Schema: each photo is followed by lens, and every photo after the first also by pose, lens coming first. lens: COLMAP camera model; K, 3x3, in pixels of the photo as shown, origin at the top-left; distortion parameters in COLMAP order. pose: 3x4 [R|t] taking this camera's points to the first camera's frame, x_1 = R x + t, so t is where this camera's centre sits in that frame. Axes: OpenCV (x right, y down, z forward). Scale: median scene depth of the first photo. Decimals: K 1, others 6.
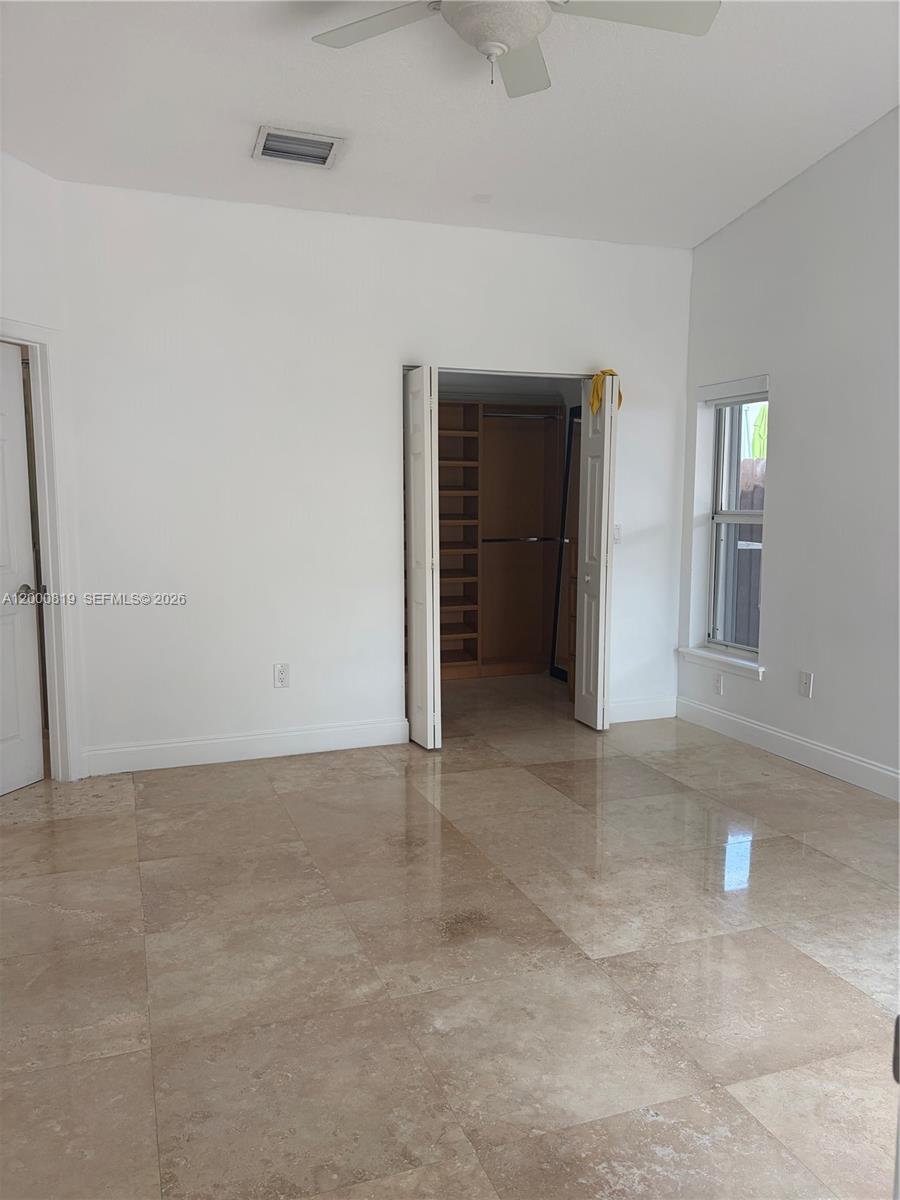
lens RADIAL K [[900.8, 0, 450.2], [0, 900.8, 600.5], [0, 0, 1]] dist [-0.001711, -0.001725]
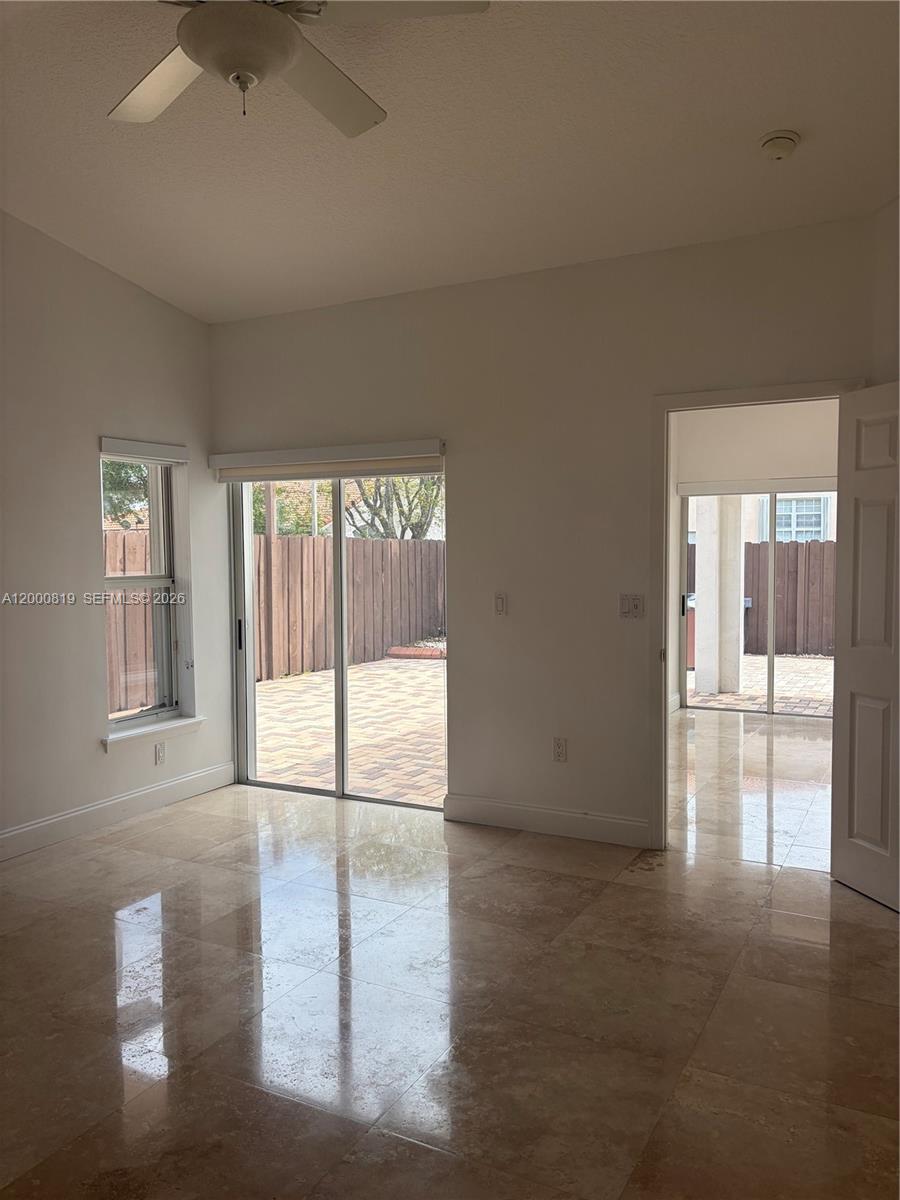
lens RADIAL K [[900.8, 0, 451.5], [0, 900.8, 600.3], [0, 0, 1]] dist [-0.001711, -0.001725]
pose [[-0.659690, -0.035987, 0.750676, -0.945729], [0.096781, 0.986468, 0.132341, -0.240370], [-0.745280, 0.159955, -0.647280, 1.824325]]
